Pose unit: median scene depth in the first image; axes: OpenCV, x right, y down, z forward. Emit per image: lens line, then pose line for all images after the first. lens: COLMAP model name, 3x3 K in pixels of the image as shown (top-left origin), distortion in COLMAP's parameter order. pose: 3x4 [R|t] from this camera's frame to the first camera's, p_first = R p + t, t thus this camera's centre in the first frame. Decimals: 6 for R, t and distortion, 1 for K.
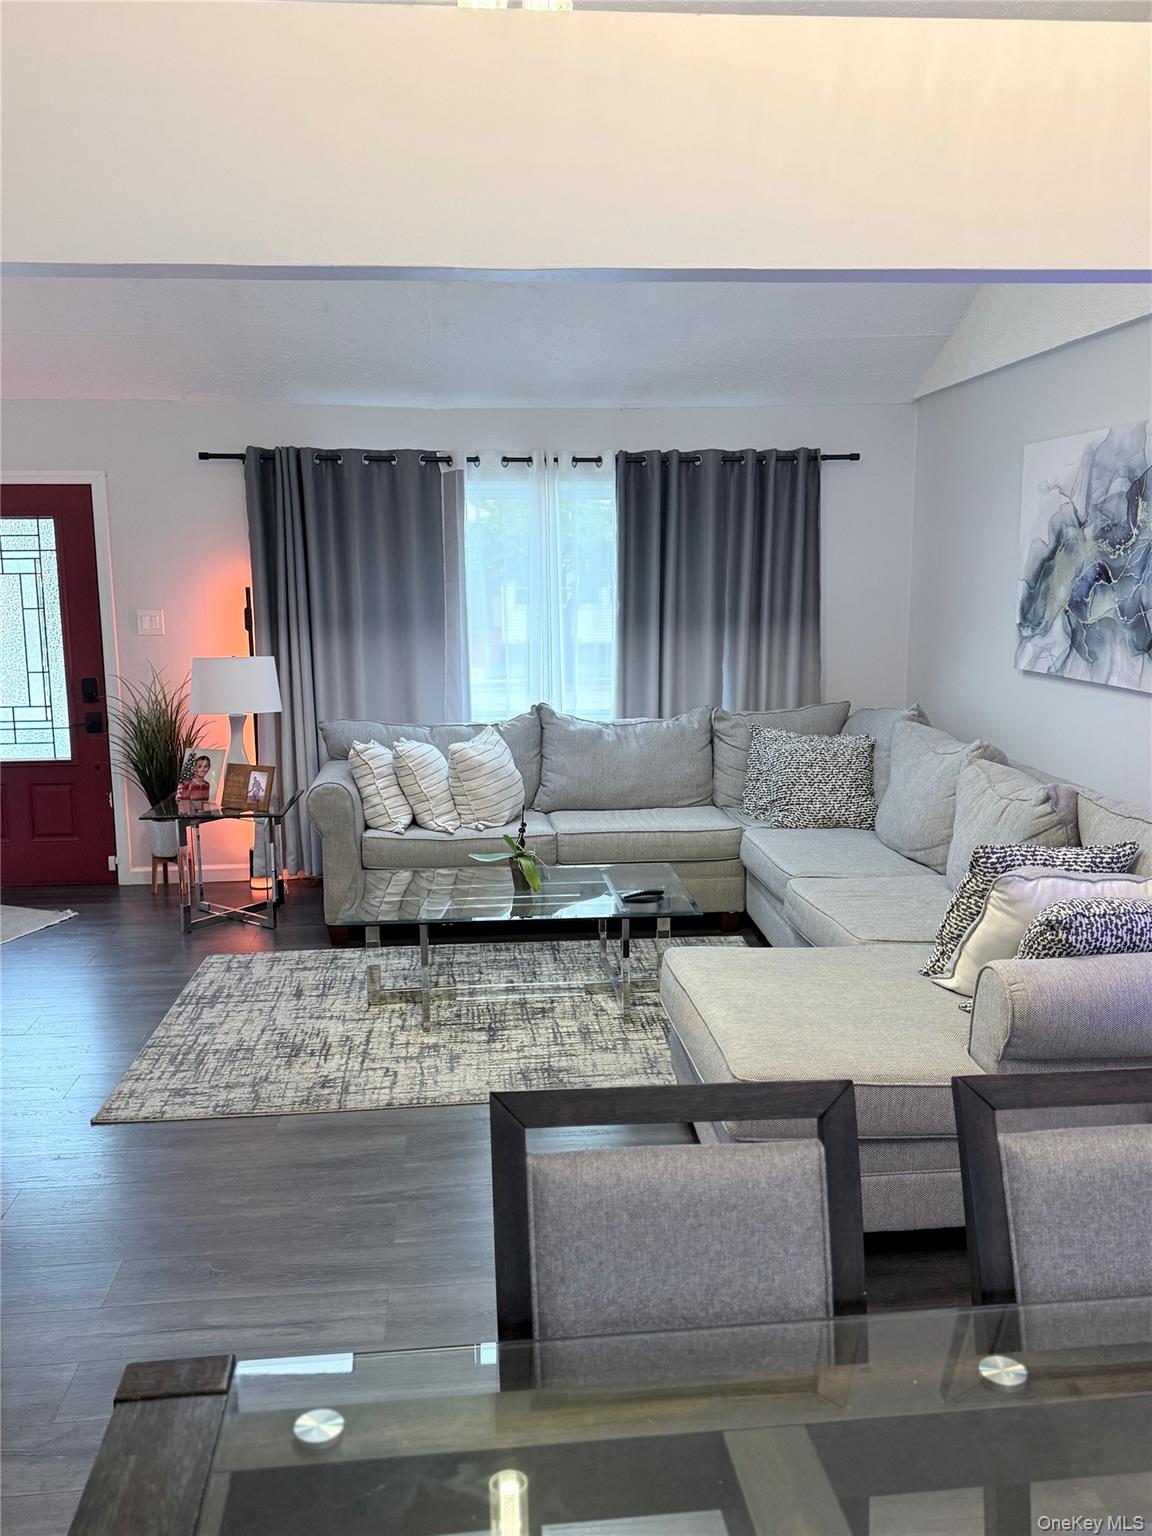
lens RADIAL K [[1256.4, 0, 576.0], [0, 1256.4, 768.0], [0, 0, 1]] dist [0.163144, -0.355226]
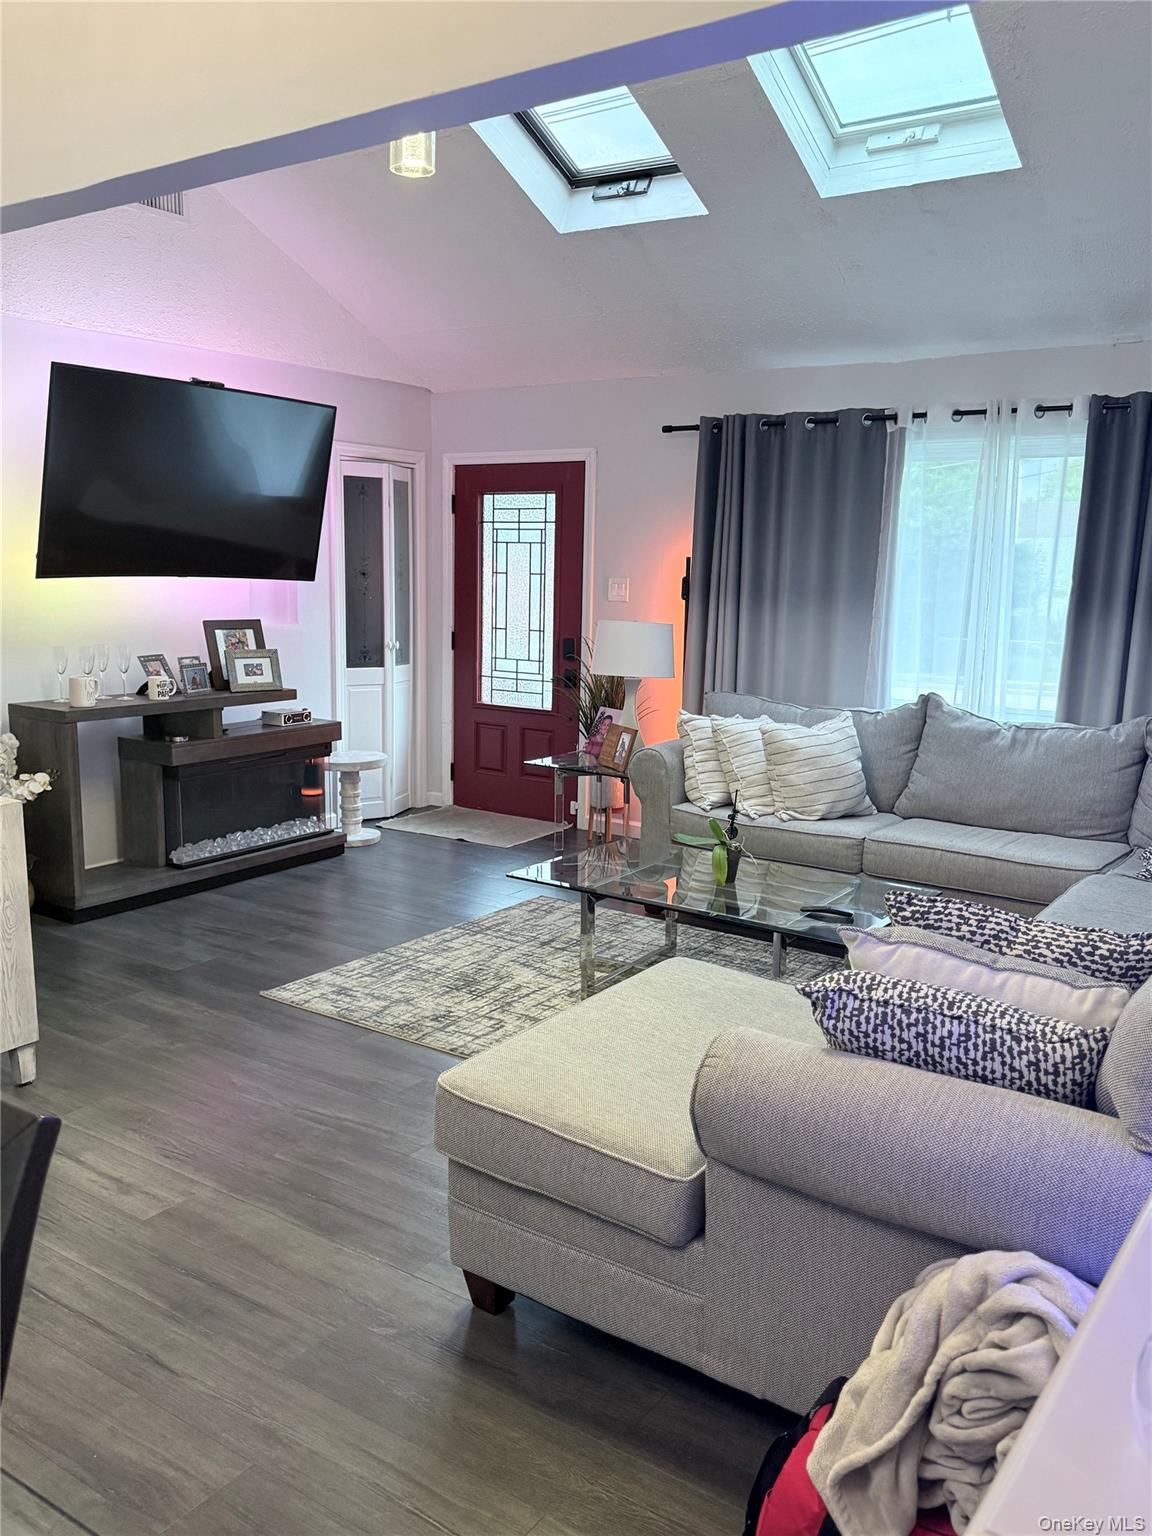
lens RADIAL K [[1256.4, 0, 576.0], [0, 1256.4, 768.0], [0, 0, 1]] dist [0.163144, -0.355226]
pose [[0.760761, 0.125183, -0.636845, 0.351552], [-0.124016, 0.991181, 0.046687, -0.011219], [0.637074, 0.043461, 0.769577, 0.178076]]
